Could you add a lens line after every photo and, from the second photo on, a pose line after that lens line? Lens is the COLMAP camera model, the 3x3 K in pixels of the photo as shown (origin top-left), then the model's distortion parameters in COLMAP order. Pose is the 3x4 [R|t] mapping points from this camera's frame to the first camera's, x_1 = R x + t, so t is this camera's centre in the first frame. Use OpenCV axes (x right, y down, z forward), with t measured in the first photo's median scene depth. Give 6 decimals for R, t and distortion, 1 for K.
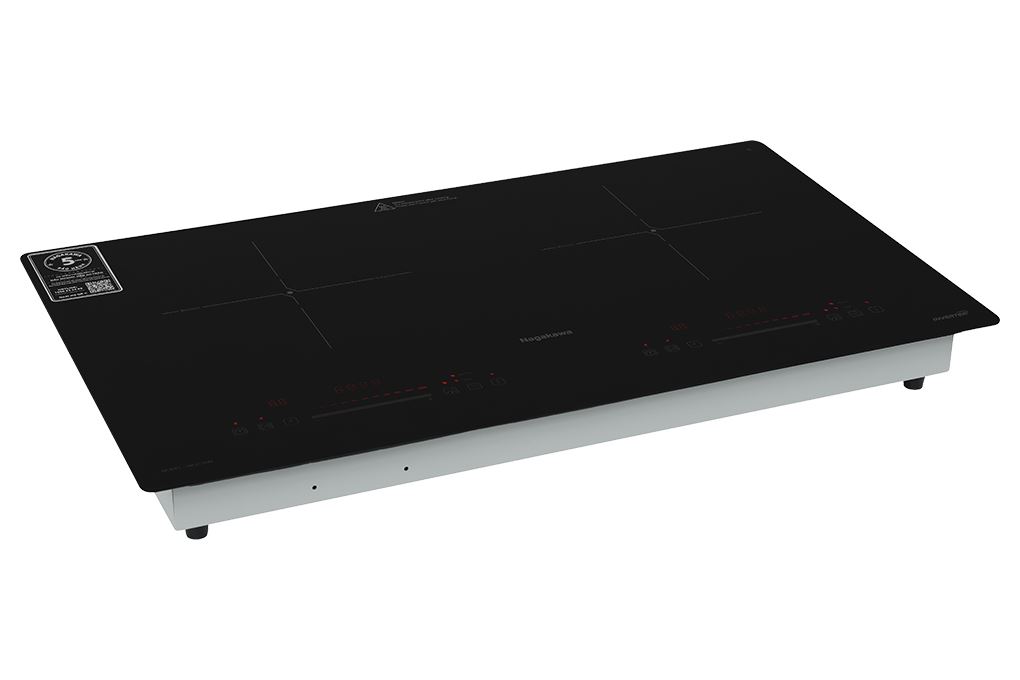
lens RADIAL K [[2148.2, 0, 510.0], [0, 2148.2, 340.0], [0, 0, 1]] dist [0.018962, 0.050716]
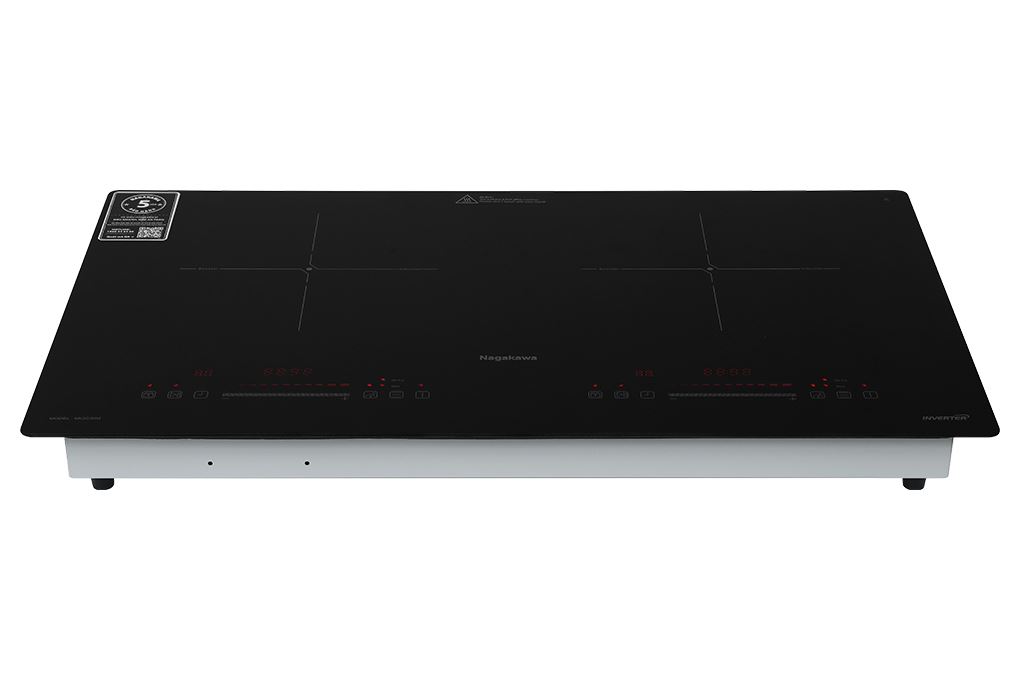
lens RADIAL K [[2069.0, 0, 510.0], [0, 2069.0, 340.0], [0, 0, 1]] dist [0.028887, 0.054370]
pose [[0.920173, 0.179228, -0.348080, 0.326531], [-0.170022, 0.983785, 0.057093, -0.060409], [0.352668, 0.006646, 0.935725, 0.123547]]
